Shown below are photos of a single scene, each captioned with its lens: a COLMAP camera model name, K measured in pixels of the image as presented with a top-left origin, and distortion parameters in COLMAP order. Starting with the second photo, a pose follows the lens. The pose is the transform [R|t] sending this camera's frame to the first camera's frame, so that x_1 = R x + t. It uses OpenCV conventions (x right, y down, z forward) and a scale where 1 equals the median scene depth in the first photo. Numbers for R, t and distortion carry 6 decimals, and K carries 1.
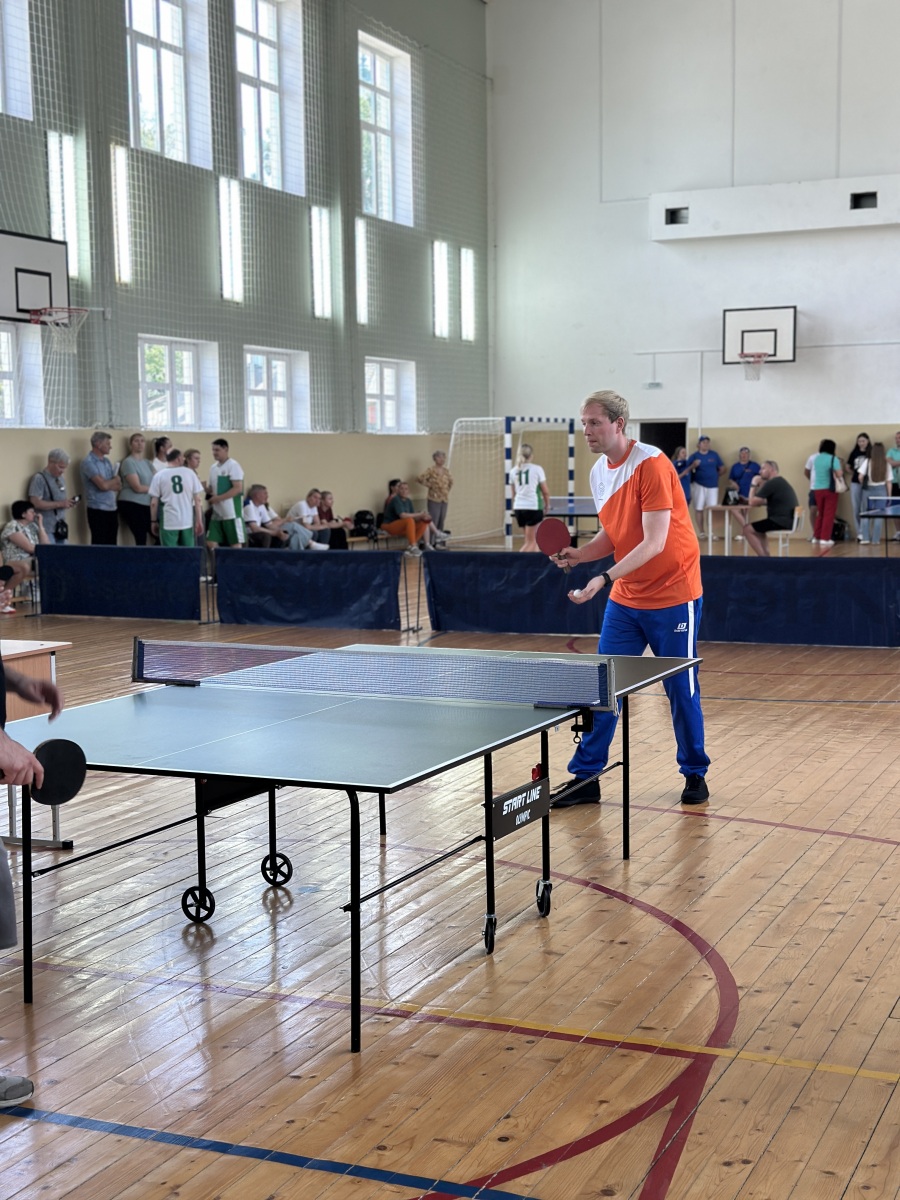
lens RADIAL K [[1693.6, 0, 450.0], [0, 1693.6, 600.0], [0, 0, 1]] dist [0.336330, 0.015525]
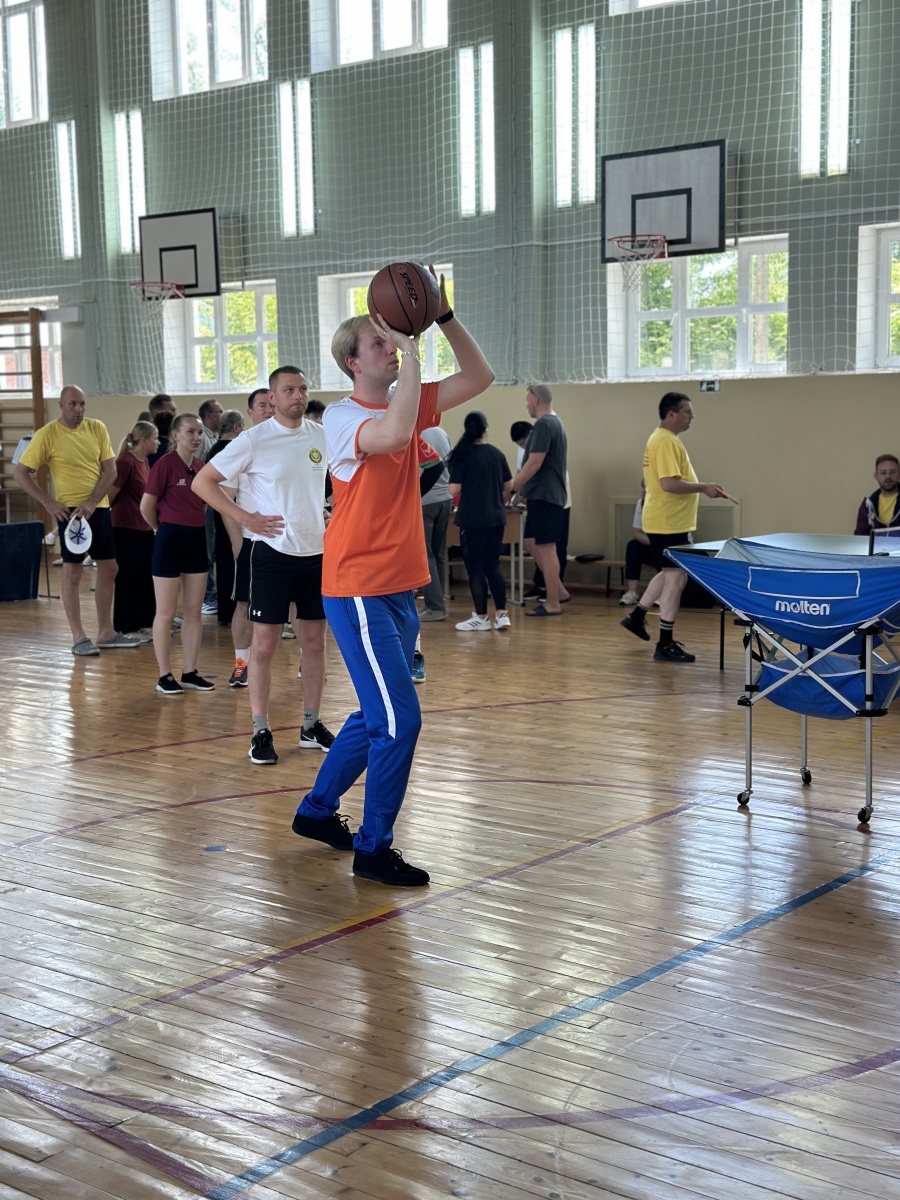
lens RADIAL K [[1693.6, 0, 450.0], [0, 1693.6, 600.0], [0, 0, 1]] dist [0.336330, 0.015525]
pose [[-0.267887, 0.103723, -0.957851, 0.663029], [-0.071405, 0.989316, 0.127100, -0.110658], [0.960801, 0.102444, -0.257618, 1.304998]]
